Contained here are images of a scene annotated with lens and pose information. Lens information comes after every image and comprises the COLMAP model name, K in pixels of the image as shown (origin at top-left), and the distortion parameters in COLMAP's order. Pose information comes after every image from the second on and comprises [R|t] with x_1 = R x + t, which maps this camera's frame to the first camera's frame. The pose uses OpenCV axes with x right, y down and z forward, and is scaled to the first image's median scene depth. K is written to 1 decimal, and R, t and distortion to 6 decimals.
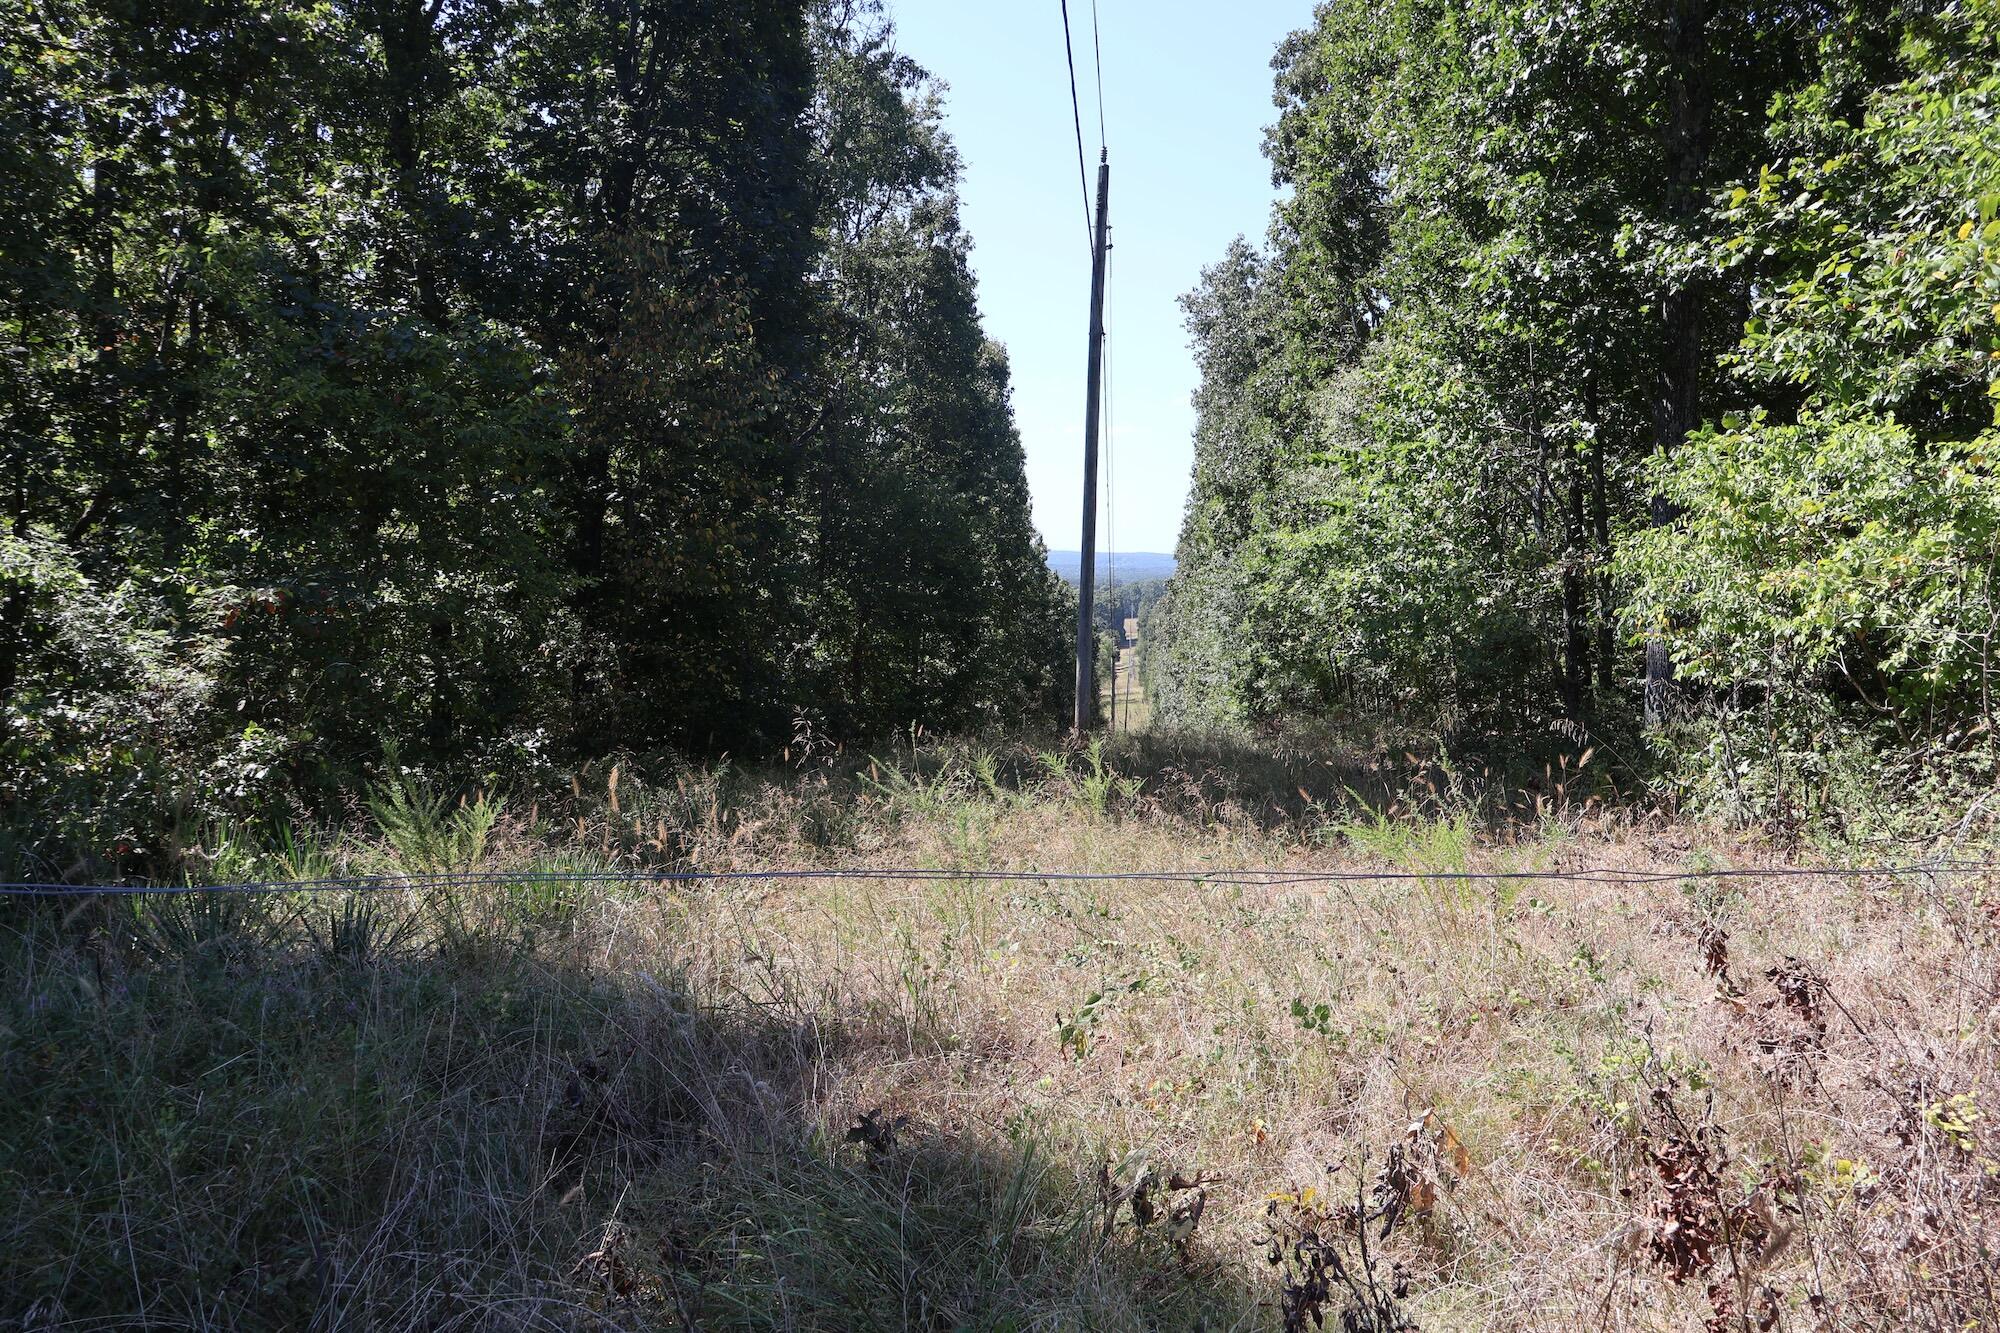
lens RADIAL K [[1668.8, 0, 1013.9], [0, 1668.8, 674.2], [0, 0, 1]] dist [0.009210, 0.009847]
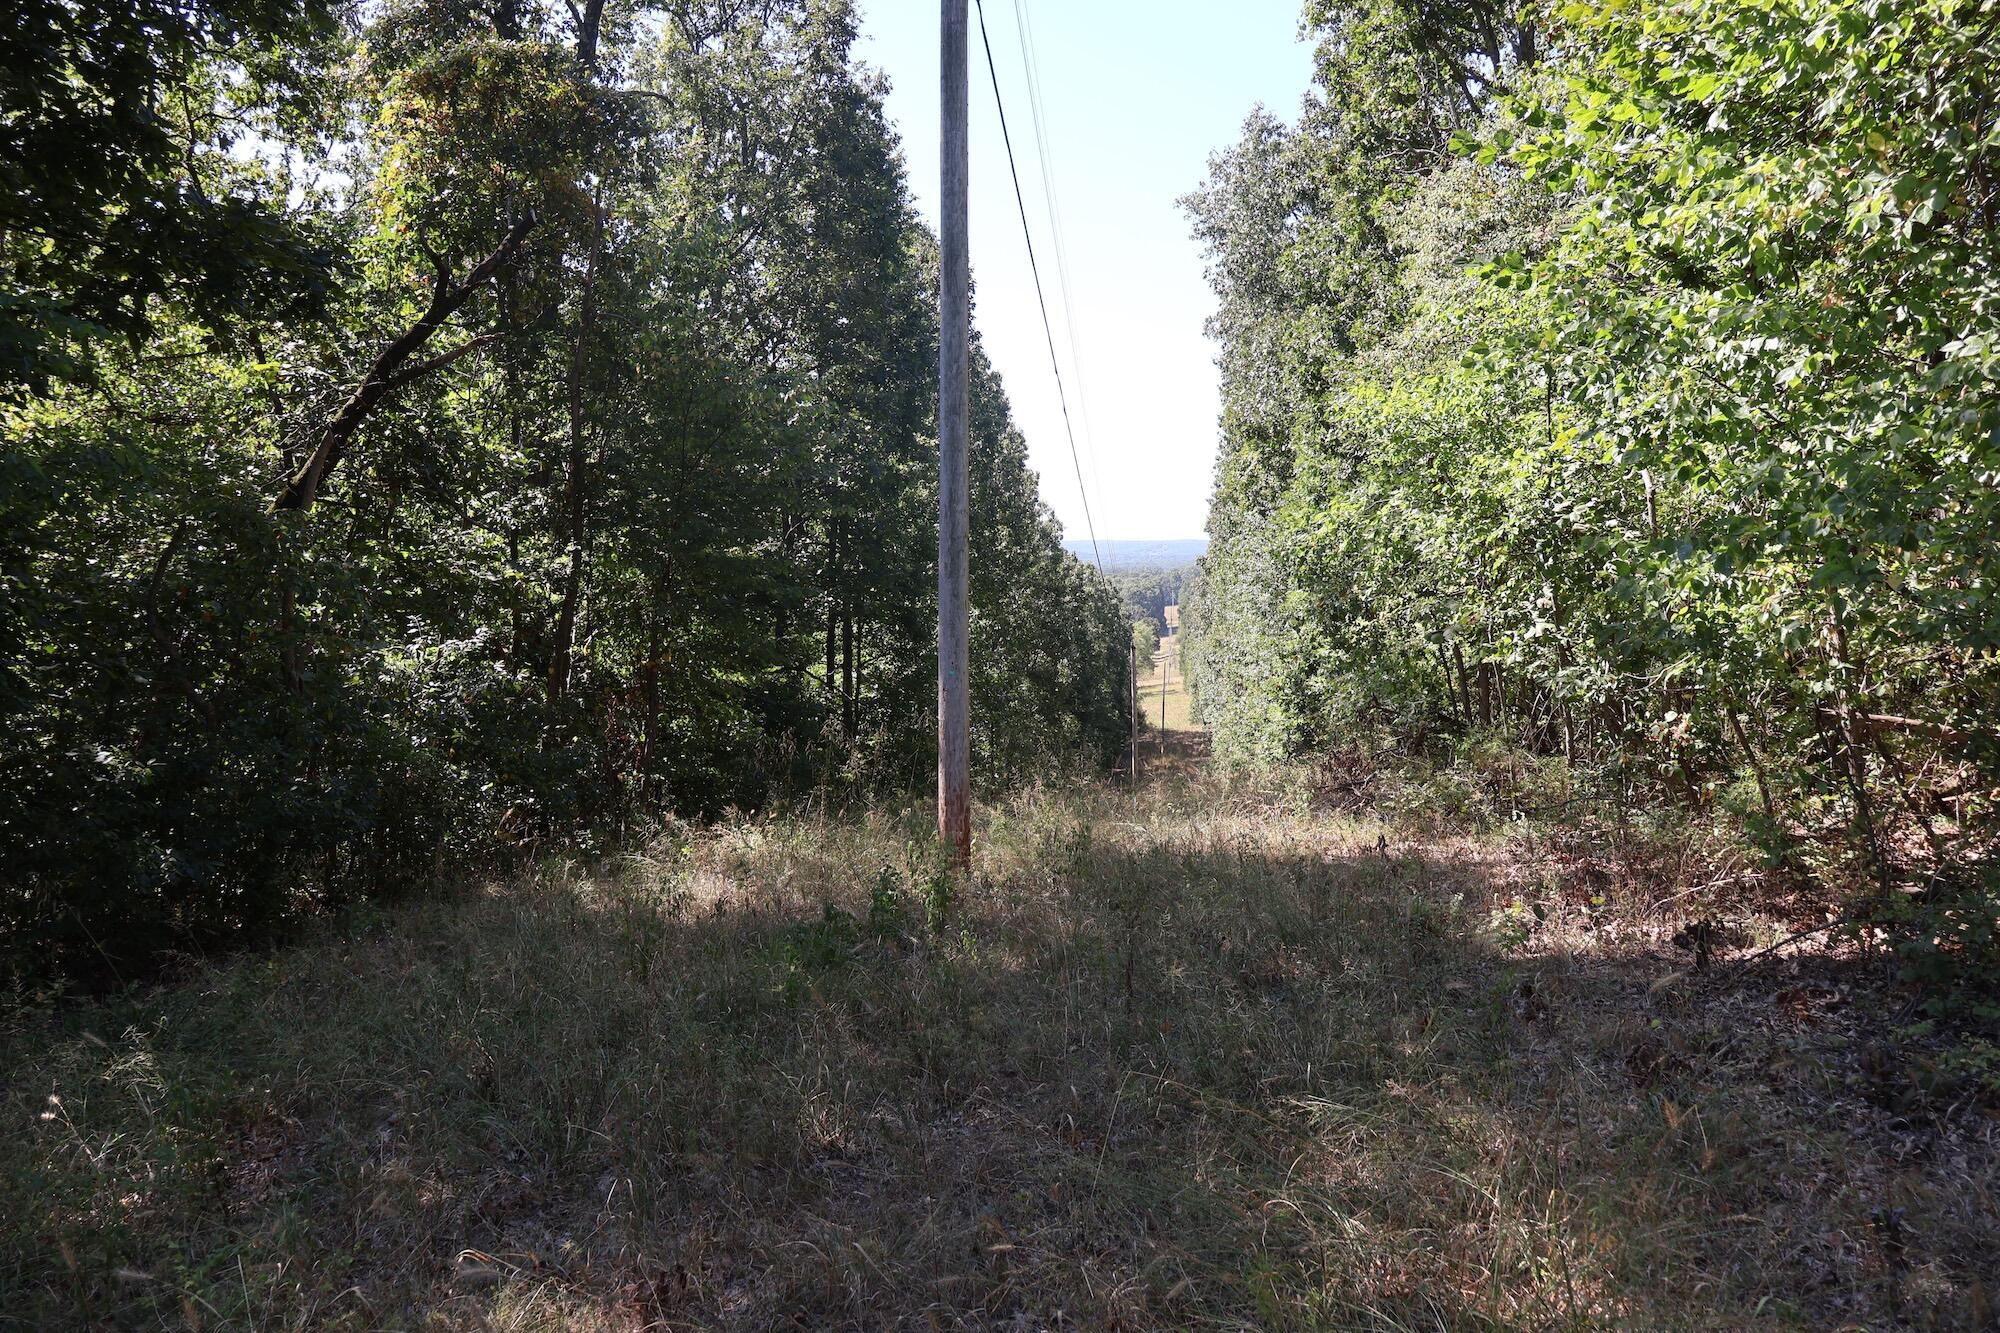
lens RADIAL K [[1668.8, 0, 980.7], [0, 1668.8, 656.4], [0, 0, 1]] dist [0.009210, 0.009847]
pose [[0.998431, -0.032019, -0.045949, 0.027551], [0.031725, 0.999471, -0.007108, -0.003198], [0.046152, 0.005639, 0.998919, 0.200322]]
